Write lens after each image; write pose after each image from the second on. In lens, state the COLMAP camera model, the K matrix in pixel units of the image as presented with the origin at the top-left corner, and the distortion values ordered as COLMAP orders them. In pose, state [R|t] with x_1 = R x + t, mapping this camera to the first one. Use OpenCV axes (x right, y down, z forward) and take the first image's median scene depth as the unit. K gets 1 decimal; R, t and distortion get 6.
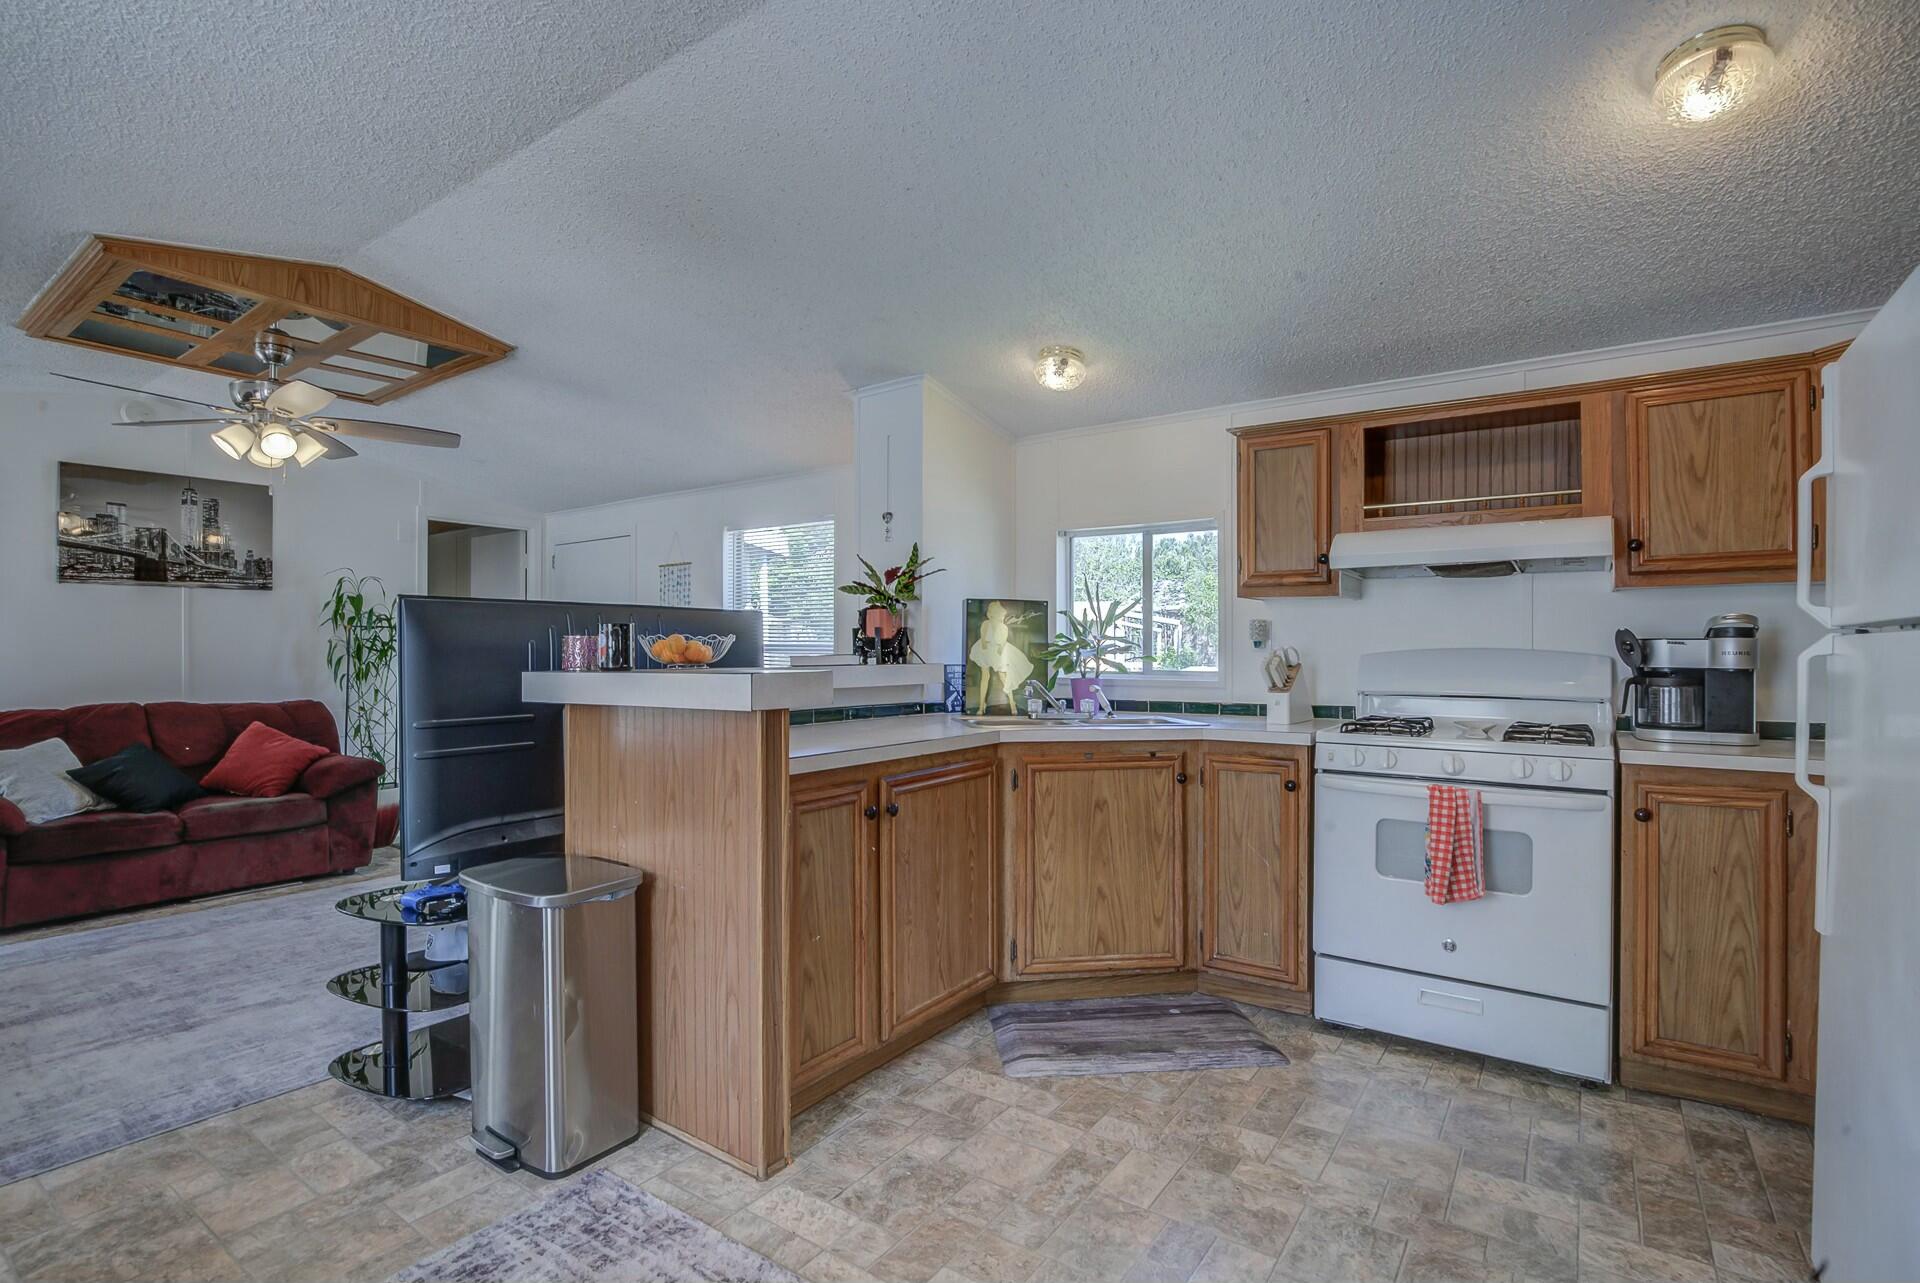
lens RADIAL K [[905.3, 0, 977.7], [0, 905.3, 644.6], [0, 0, 1]] dist [-0.031930, 0.009244]
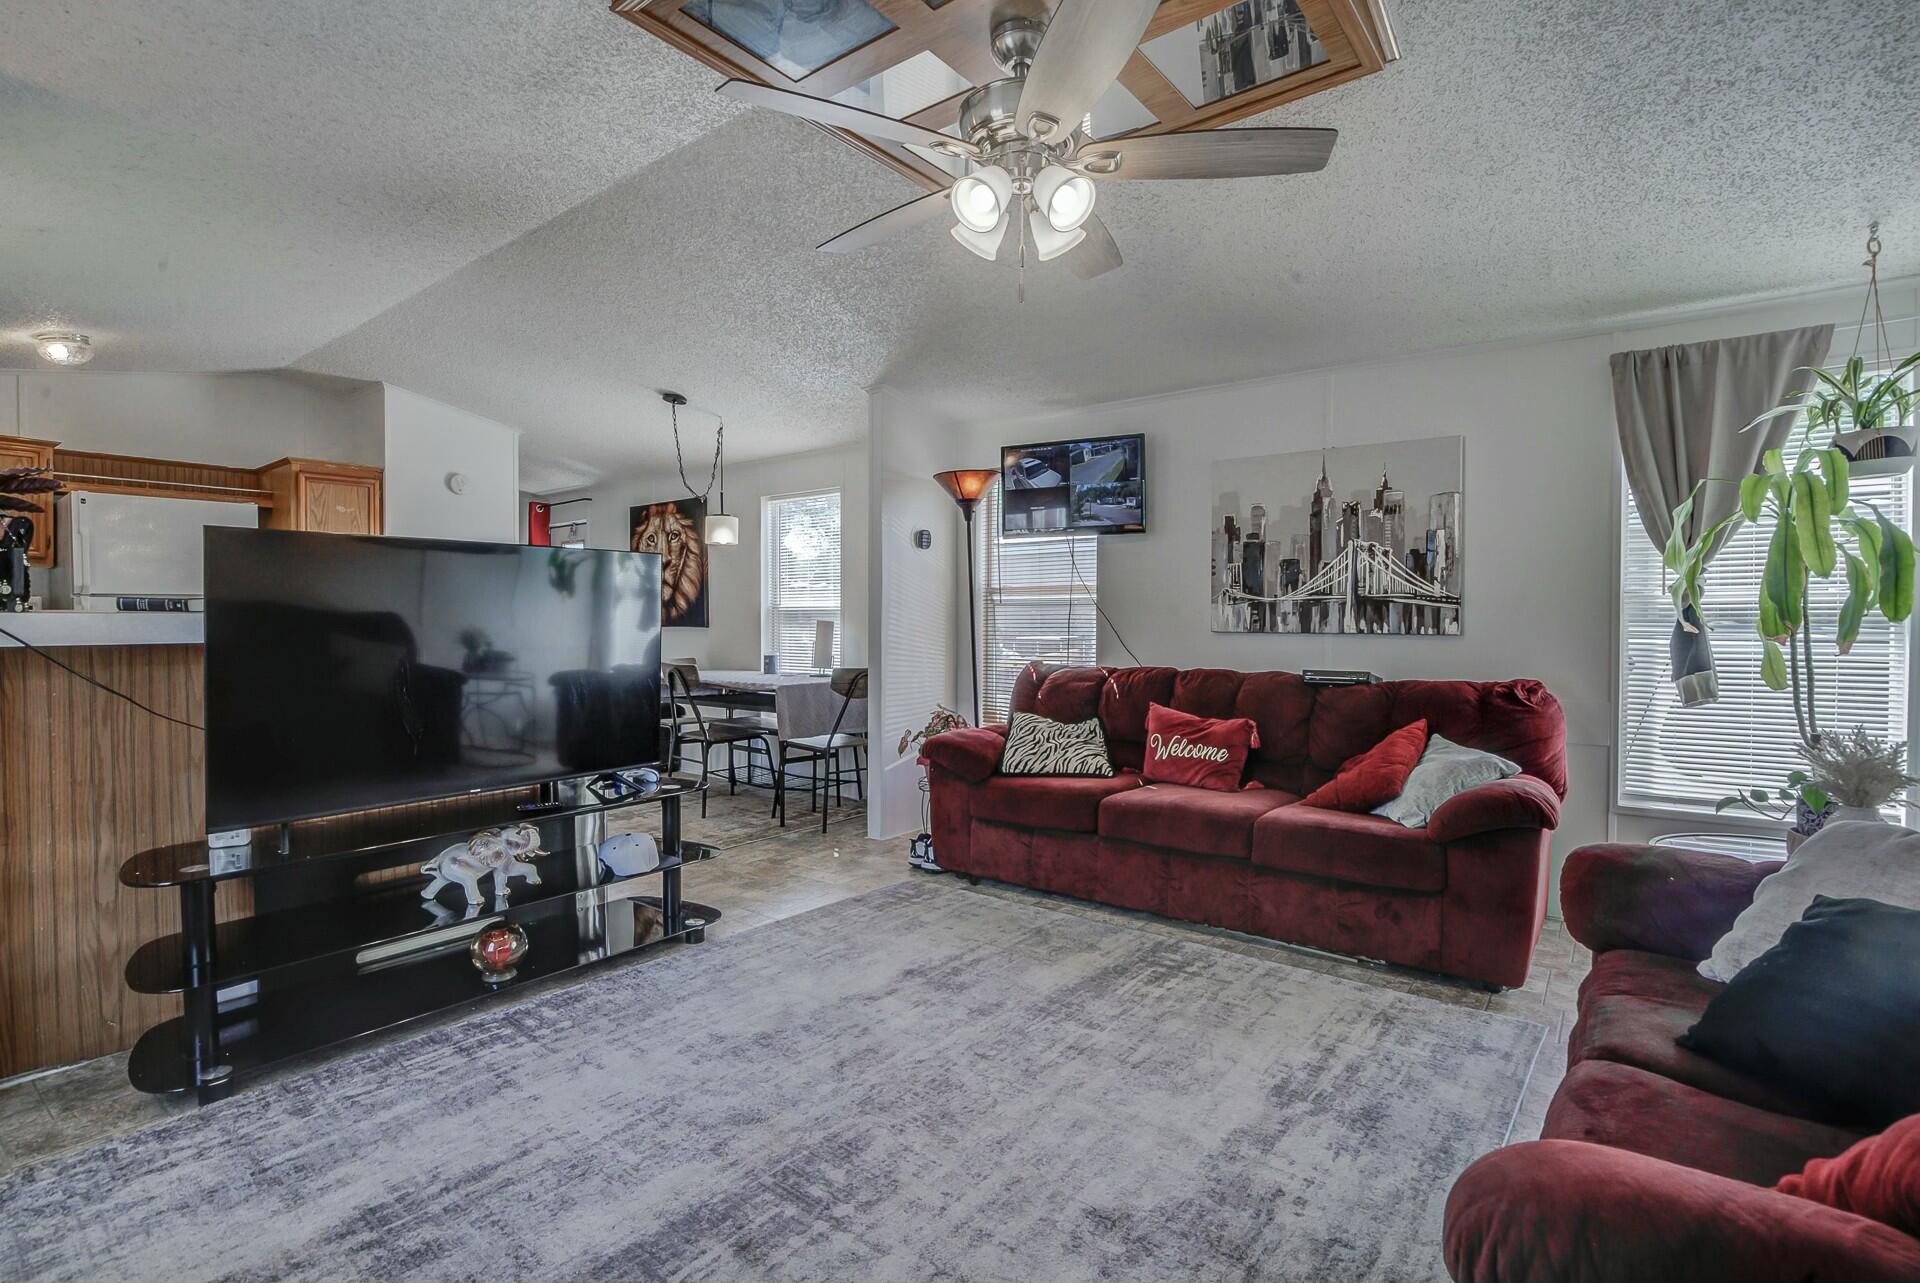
lens RADIAL K [[884.5, 0, 963.4], [0, 884.5, 638.1], [0, 0, 1]] dist [-0.037612, 0.008628]
pose [[-0.998881, -0.000018, 0.047295, -0.666751], [0.000866, 0.999825, 0.018675, 0.025979], [-0.047287, 0.018695, -0.998706, 1.320783]]
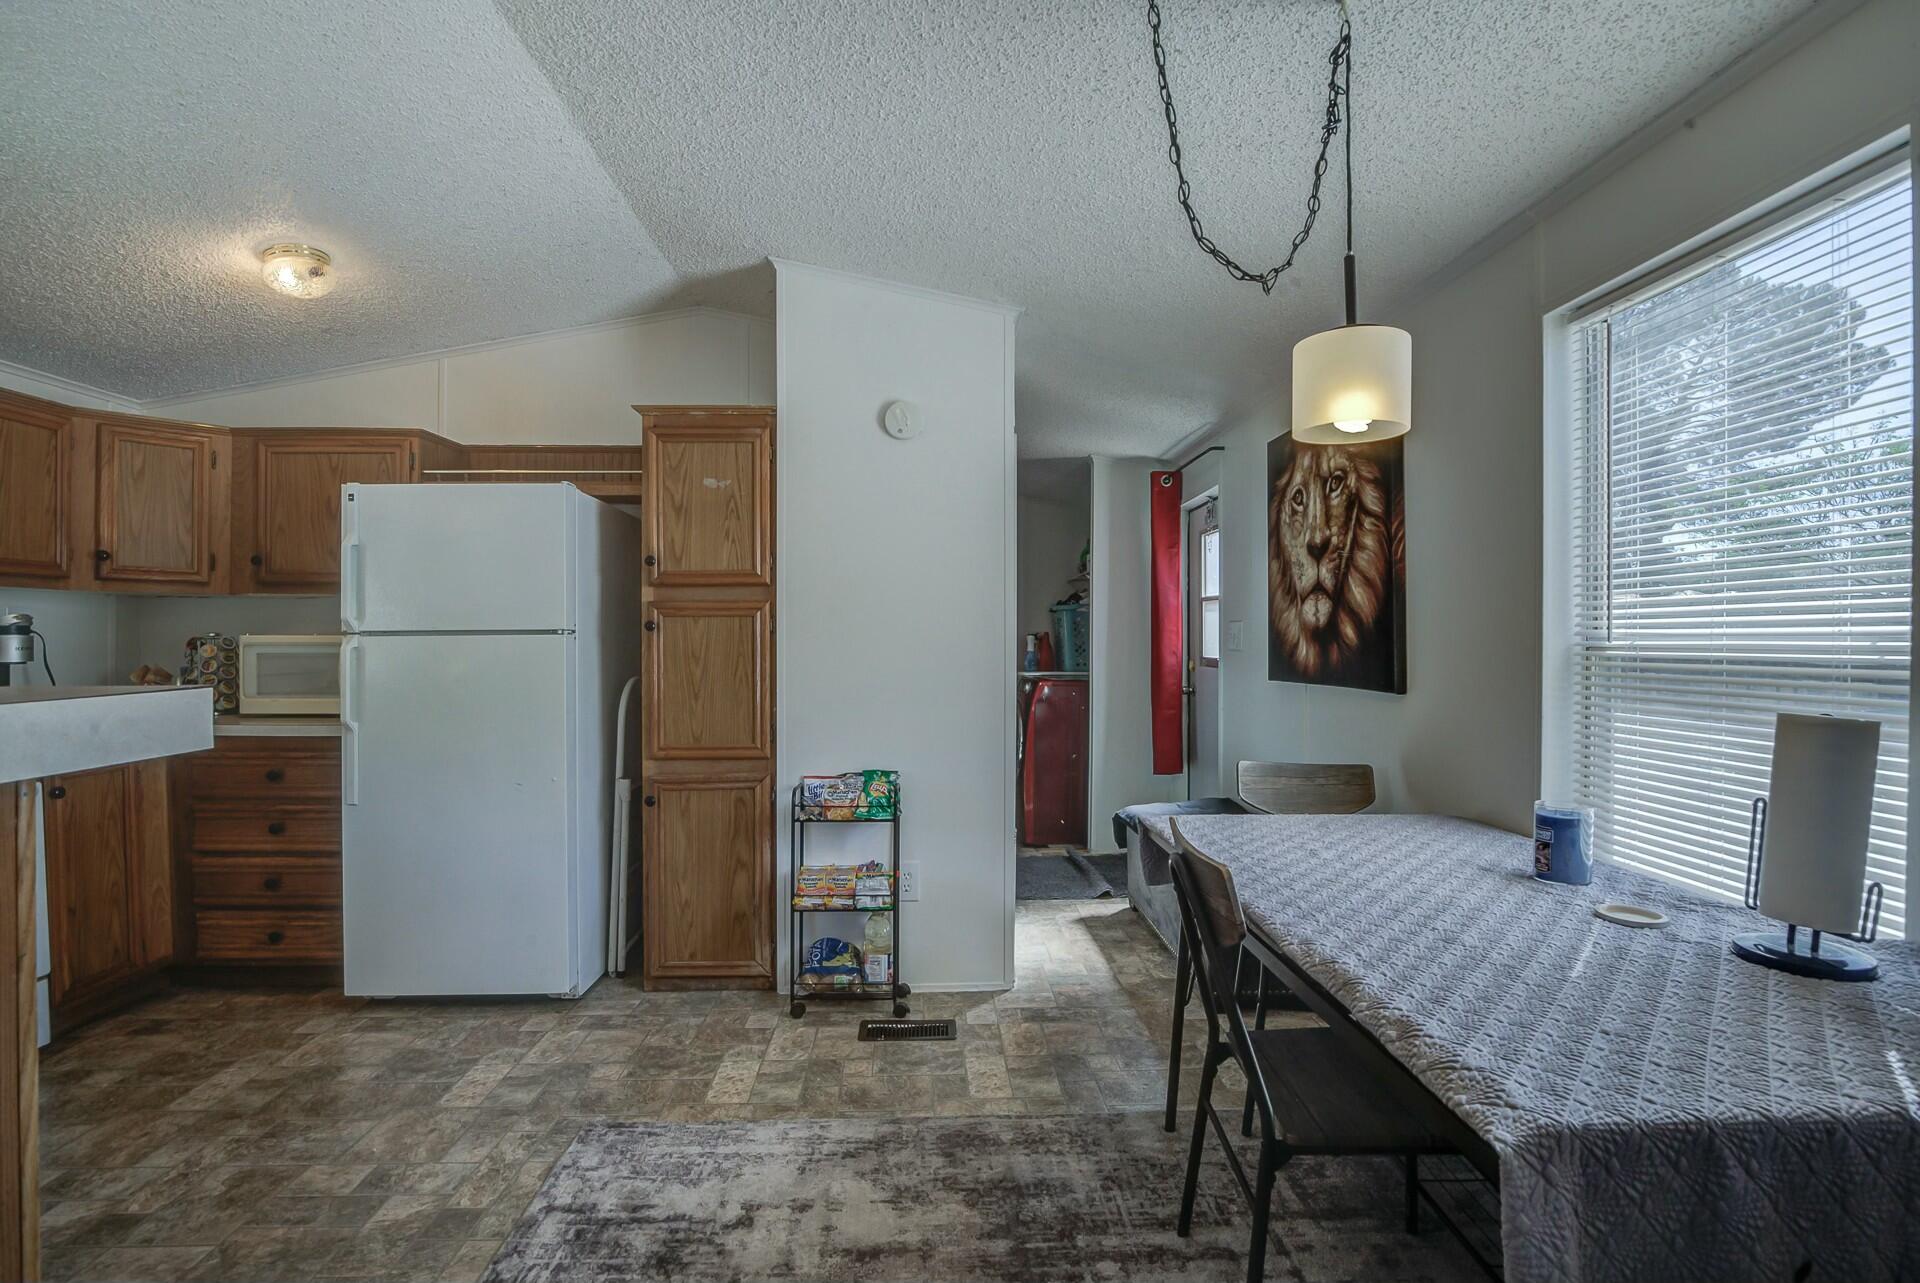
lens RADIAL K [[884.5, 0, 963.4], [0, 884.5, 638.1], [0, 0, 1]] dist [-0.037612, 0.008628]
pose [[-0.602617, 0.003125, 0.798024, -0.452748], [-0.001586, 0.999986, -0.005113, 0.000143], [-0.798029, -0.004347, -0.602604, 0.418356]]
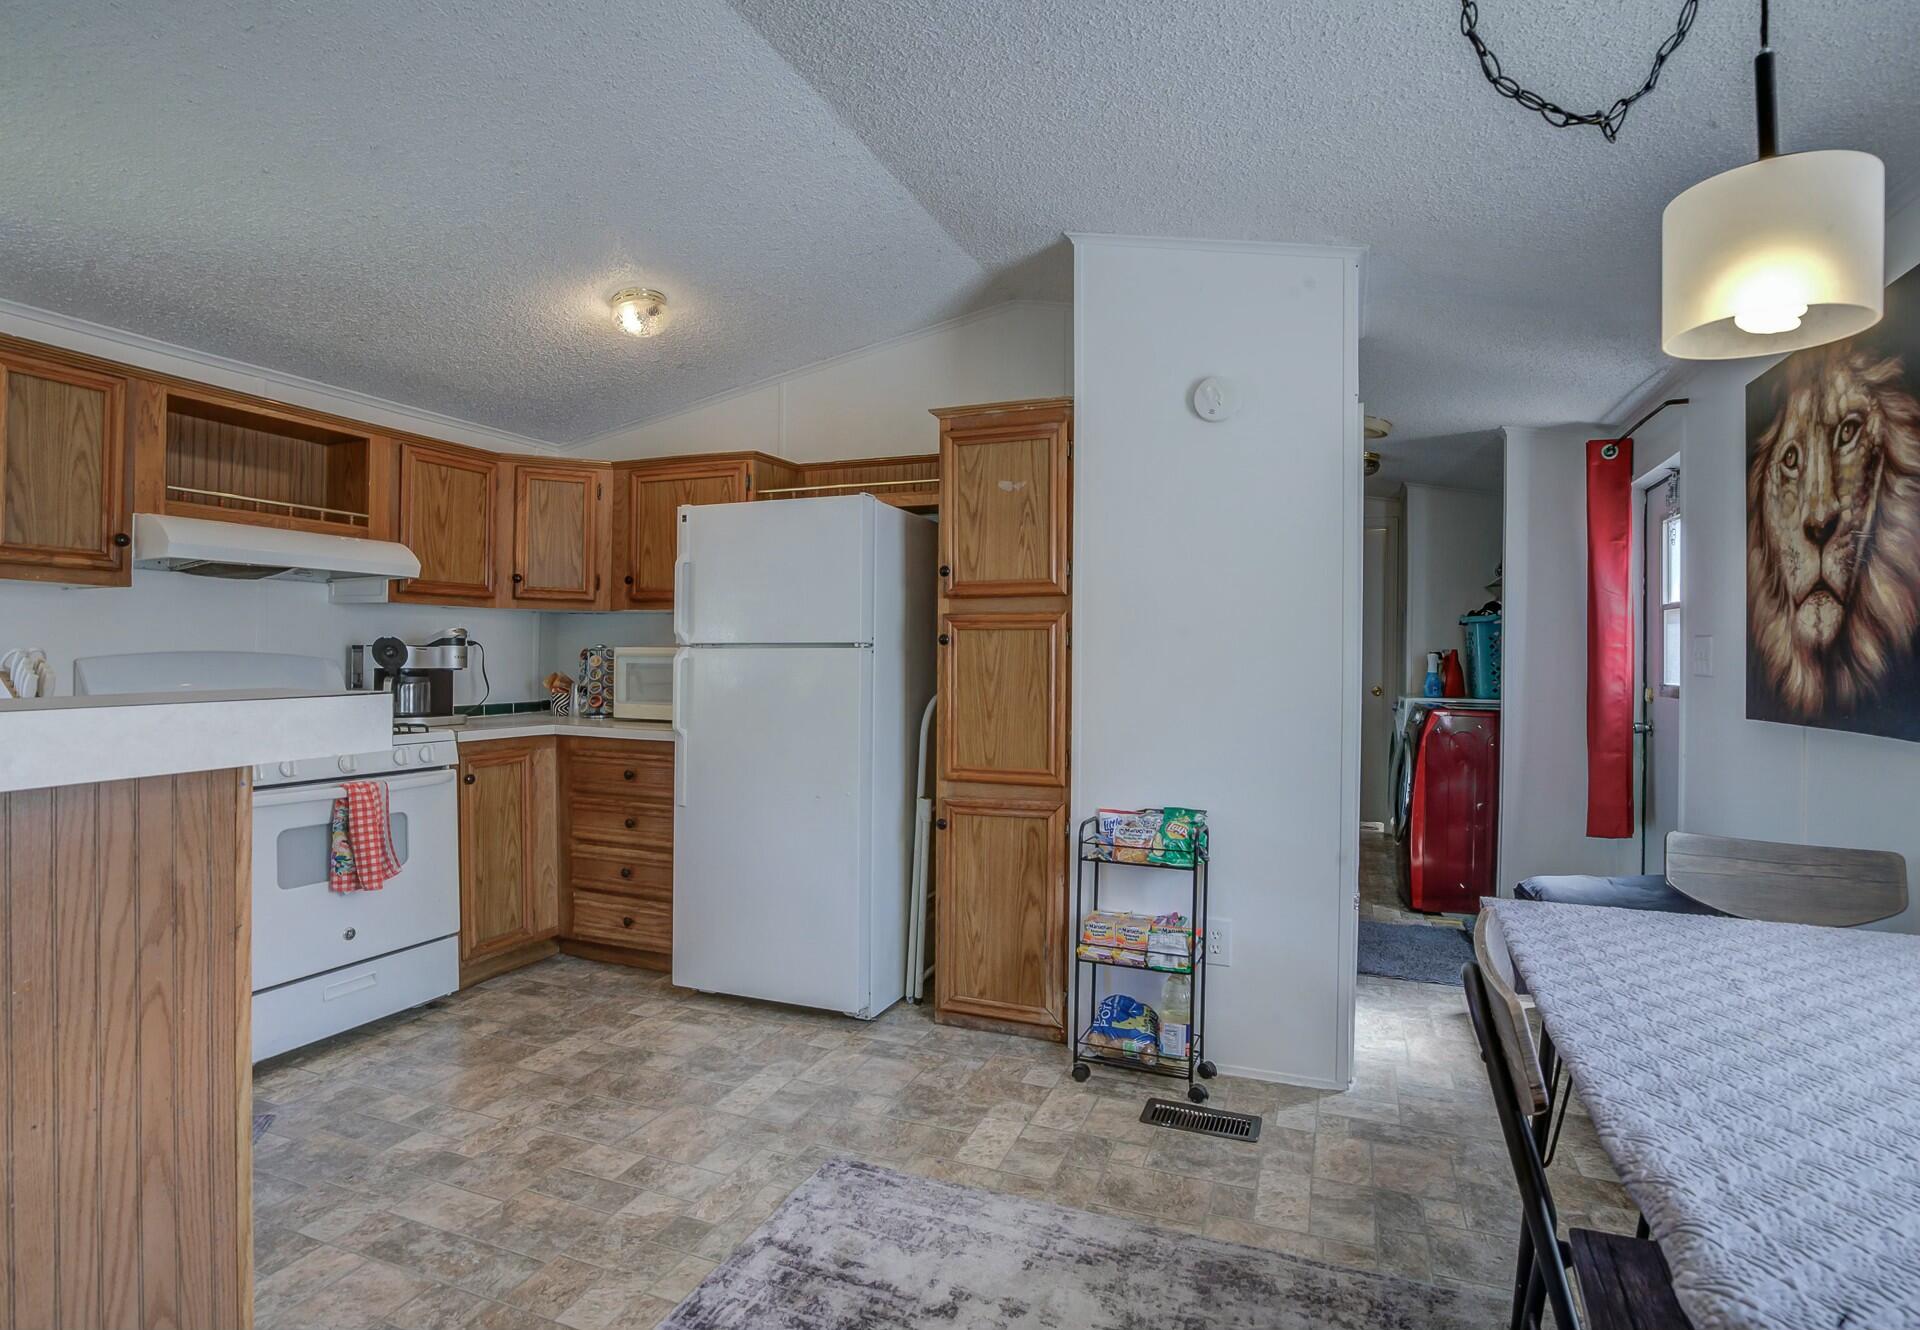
lens RADIAL K [[943.0, 0, 995.0], [0, 943.0, 650.1], [0, 0, 1]] dist [-0.033804, 0.006746]
pose [[-0.238729, 0.004030, 0.971078, -0.445170], [-0.012070, 0.999902, -0.007117, -0.000305], [-0.971011, -0.013420, -0.238657, 0.324765]]
